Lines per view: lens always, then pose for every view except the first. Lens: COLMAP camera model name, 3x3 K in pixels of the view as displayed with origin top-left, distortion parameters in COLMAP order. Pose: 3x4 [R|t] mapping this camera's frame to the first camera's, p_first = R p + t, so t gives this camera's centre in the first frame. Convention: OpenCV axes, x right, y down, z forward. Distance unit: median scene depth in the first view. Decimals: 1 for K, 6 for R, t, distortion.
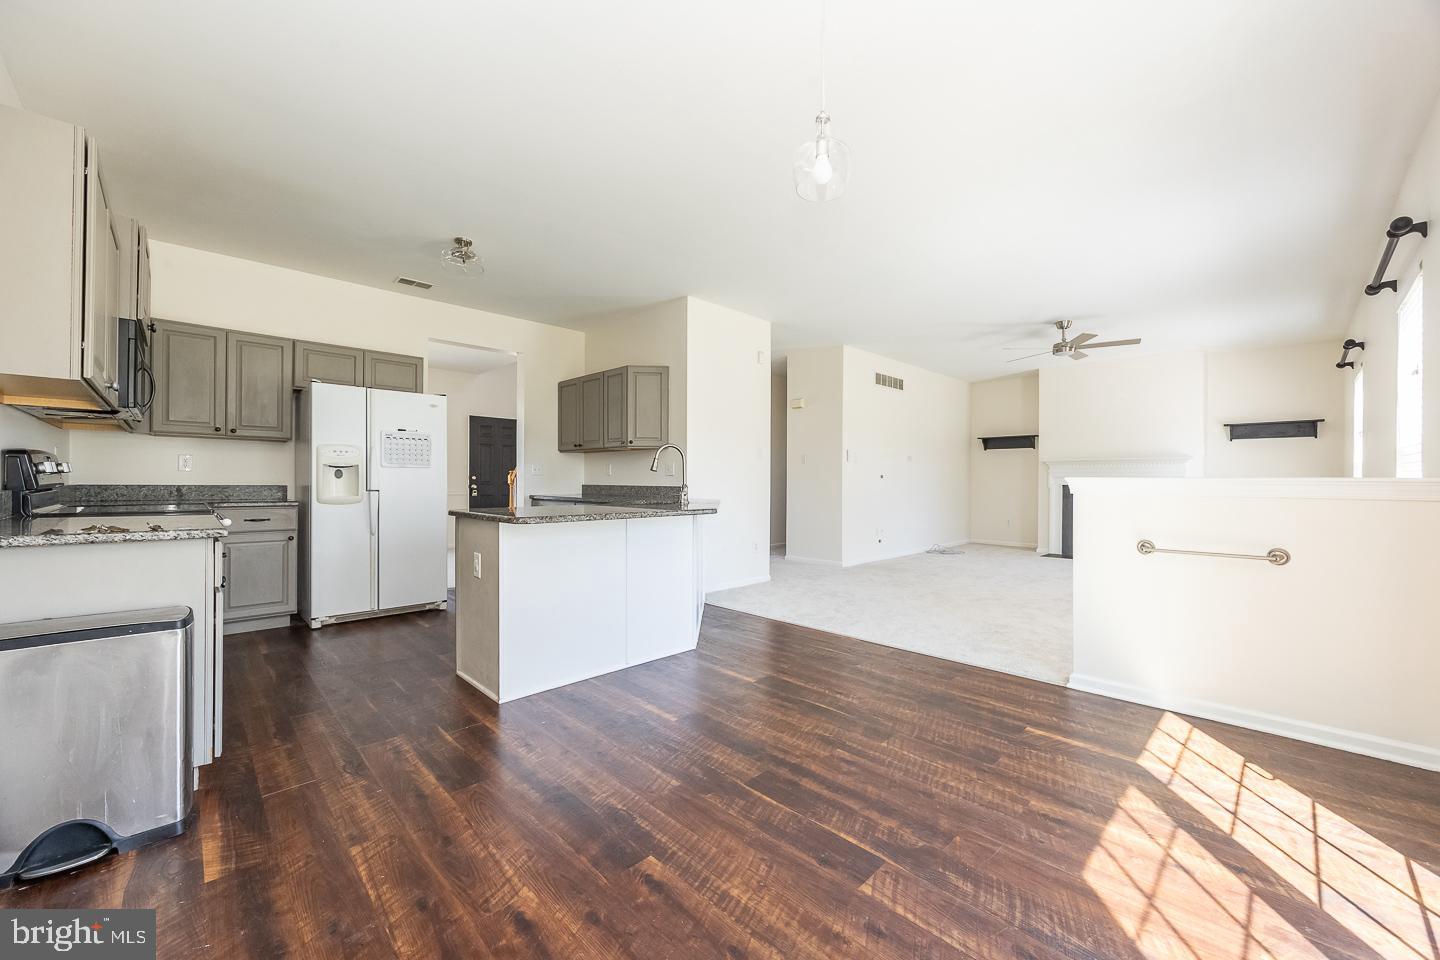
lens RADIAL K [[558.7, 0, 725.3], [0, 558.7, 482.8], [0, 0, 1]] dist [-0.005416, -0.000056]
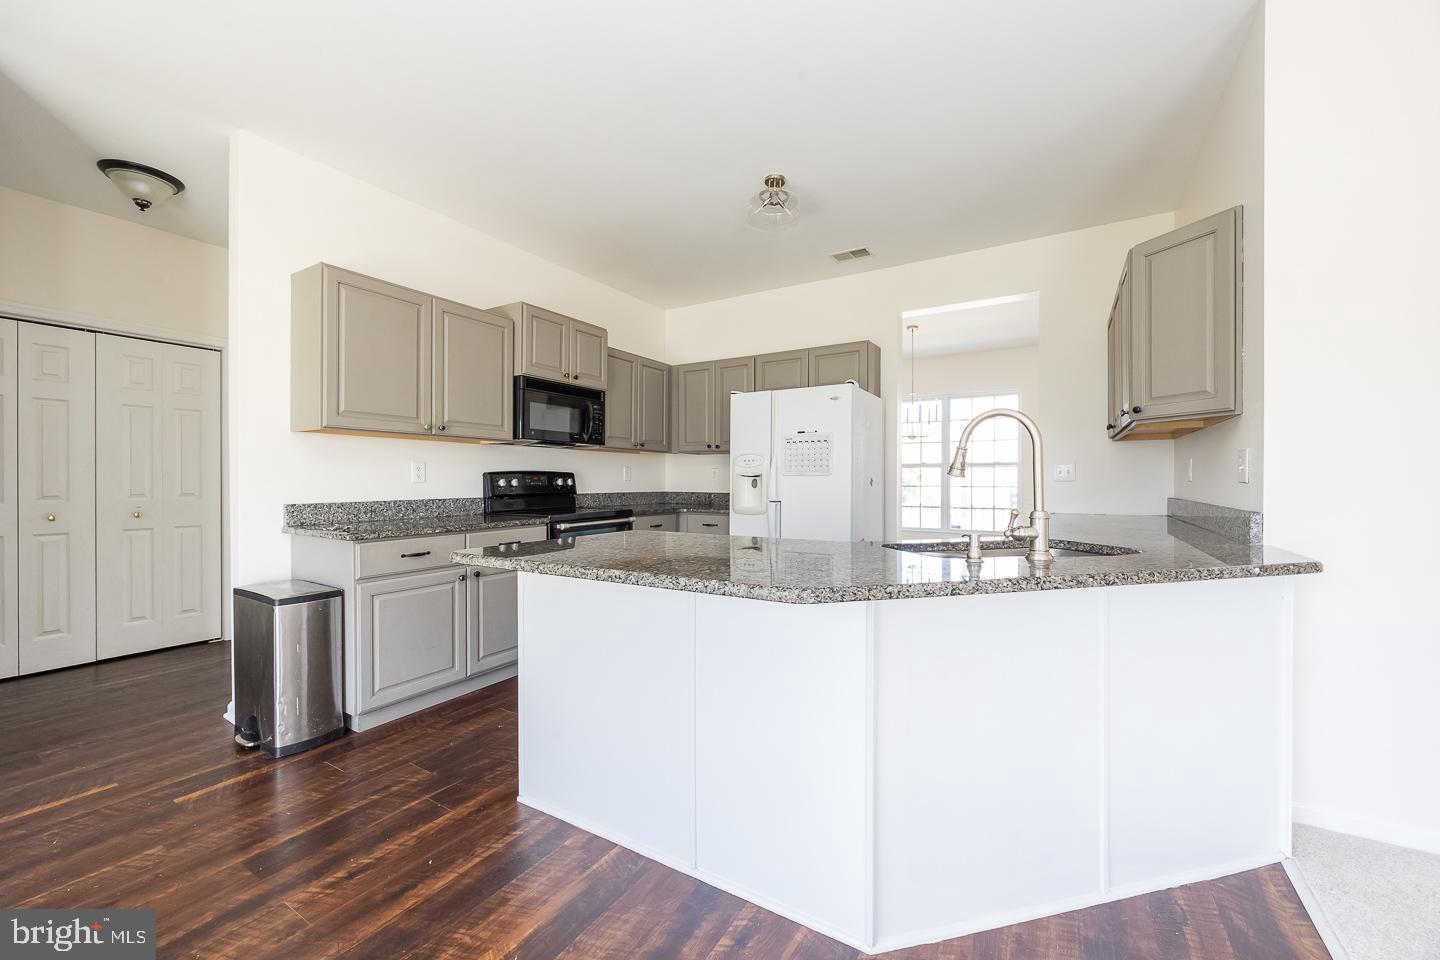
lens RADIAL K [[558.7, 0, 724.3], [0, 558.7, 479.6], [0, 0, 1]] dist [-0.005416, -0.000056]
pose [[0.241032, -0.007650, -0.970487, 0.250557], [-0.000182, 0.999969, -0.007927, -0.014906], [0.970517, 0.002087, 0.241024, 0.719840]]
